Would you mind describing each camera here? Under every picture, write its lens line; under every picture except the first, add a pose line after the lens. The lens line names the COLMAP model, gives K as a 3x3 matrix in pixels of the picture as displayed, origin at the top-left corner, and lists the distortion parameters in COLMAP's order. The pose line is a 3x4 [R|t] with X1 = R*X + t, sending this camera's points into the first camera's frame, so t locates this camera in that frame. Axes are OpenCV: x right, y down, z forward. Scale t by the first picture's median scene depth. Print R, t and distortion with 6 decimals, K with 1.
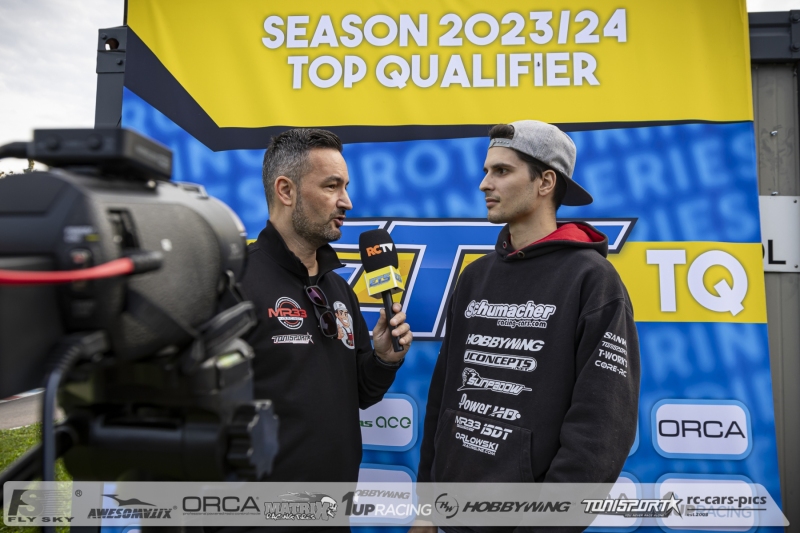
lens RADIAL K [[579.6, 0, 399.8], [0, 579.6, 260.7], [0, 0, 1]] dist [-0.005300, -0.004910]
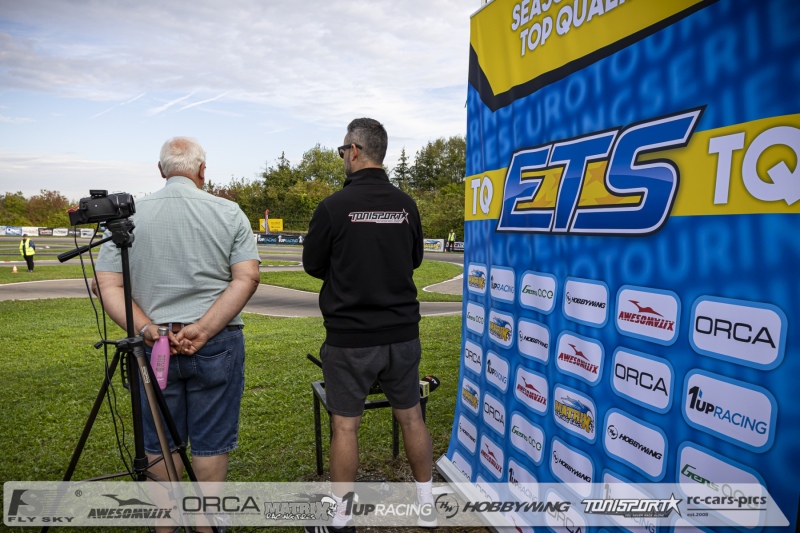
lens RADIAL K [[579.6, 0, 399.0], [0, 579.6, 270.1], [0, 0, 1]] dist [-0.005300, -0.004910]
pose [[0.383027, 0.059873, -0.921795, 1.097957], [0.063064, 0.993874, 0.090759, 0.075318], [0.921582, -0.092896, 0.376905, 0.167485]]
